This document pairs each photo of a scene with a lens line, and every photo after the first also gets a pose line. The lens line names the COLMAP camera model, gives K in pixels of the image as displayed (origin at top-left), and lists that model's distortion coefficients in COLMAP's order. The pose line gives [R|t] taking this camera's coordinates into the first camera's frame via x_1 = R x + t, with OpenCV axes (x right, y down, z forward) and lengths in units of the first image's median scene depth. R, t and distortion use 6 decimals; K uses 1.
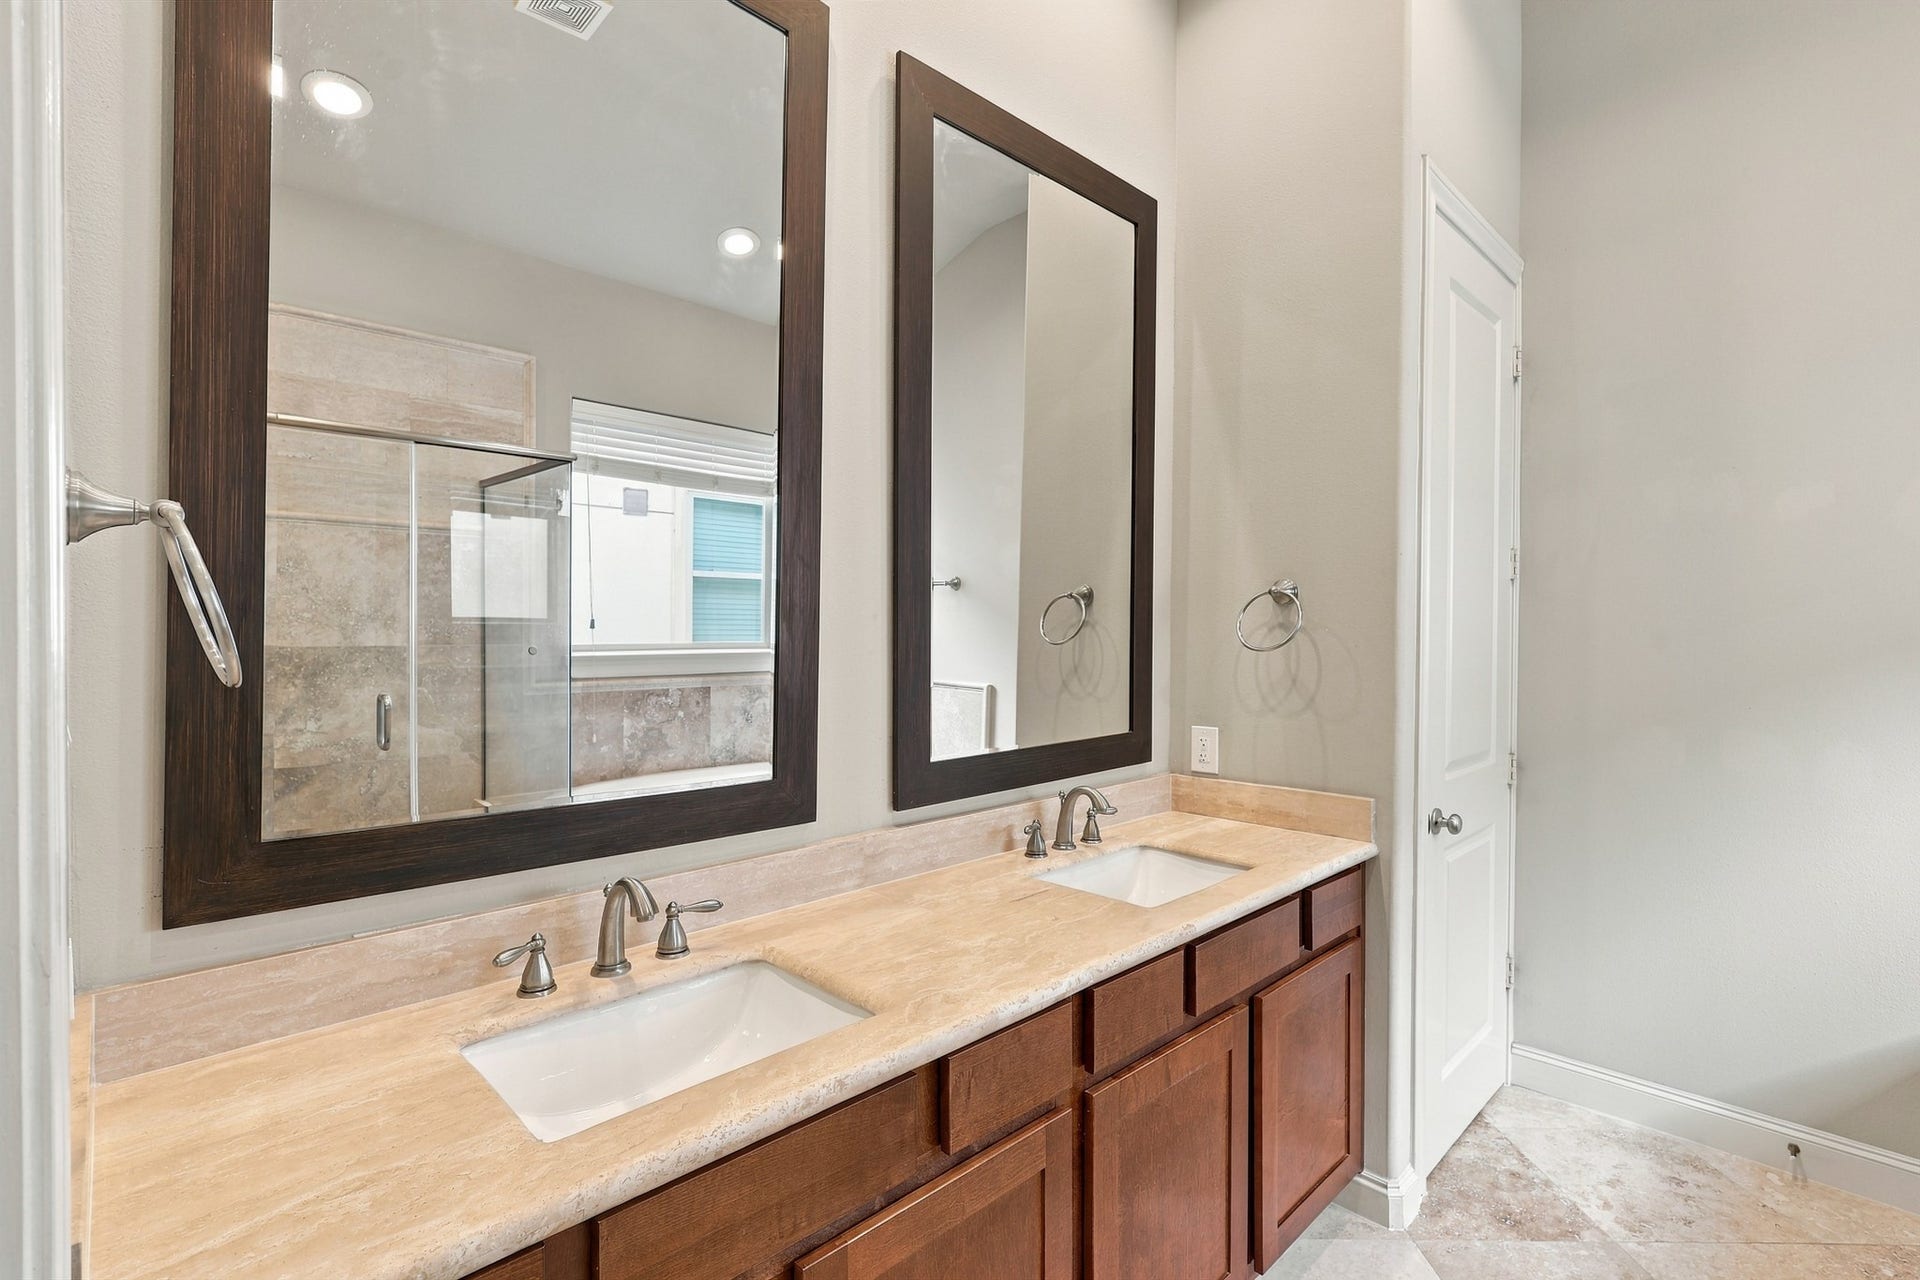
lens RADIAL K [[876.8, 0, 960.0], [0, 876.8, 640.0], [0, 0, 1]] dist [0.000065, -0.000141]
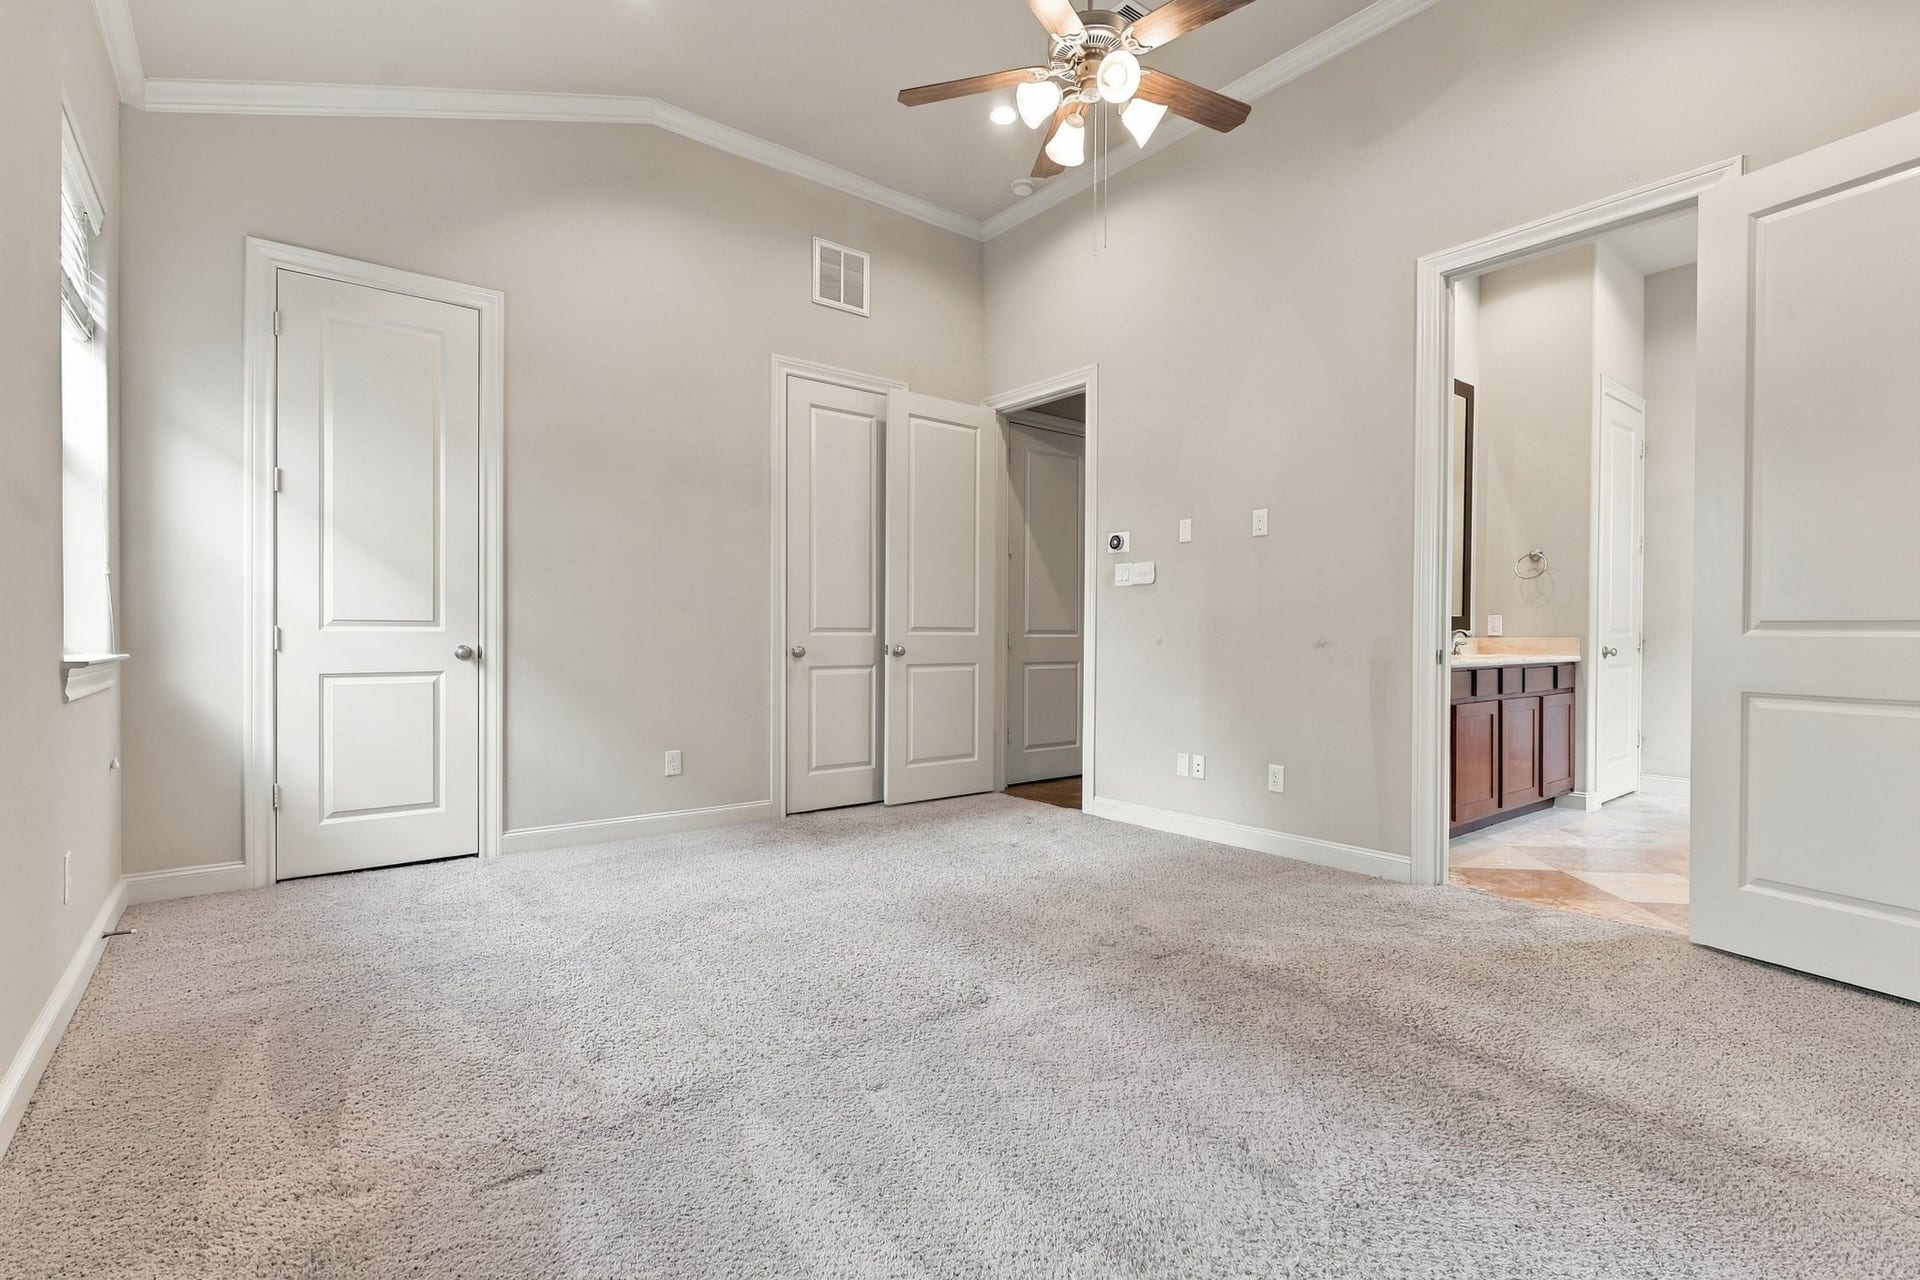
lens RADIAL K [[876.8, 0, 960.0], [0, 876.8, 640.0], [0, 0, 1]] dist [0.000065, -0.000141]
pose [[0.995138, -0.000603, -0.098487, -0.942689], [0.000818, 0.999997, 0.002143, 0.168243], [0.098485, -0.002213, 0.995136, -1.504165]]
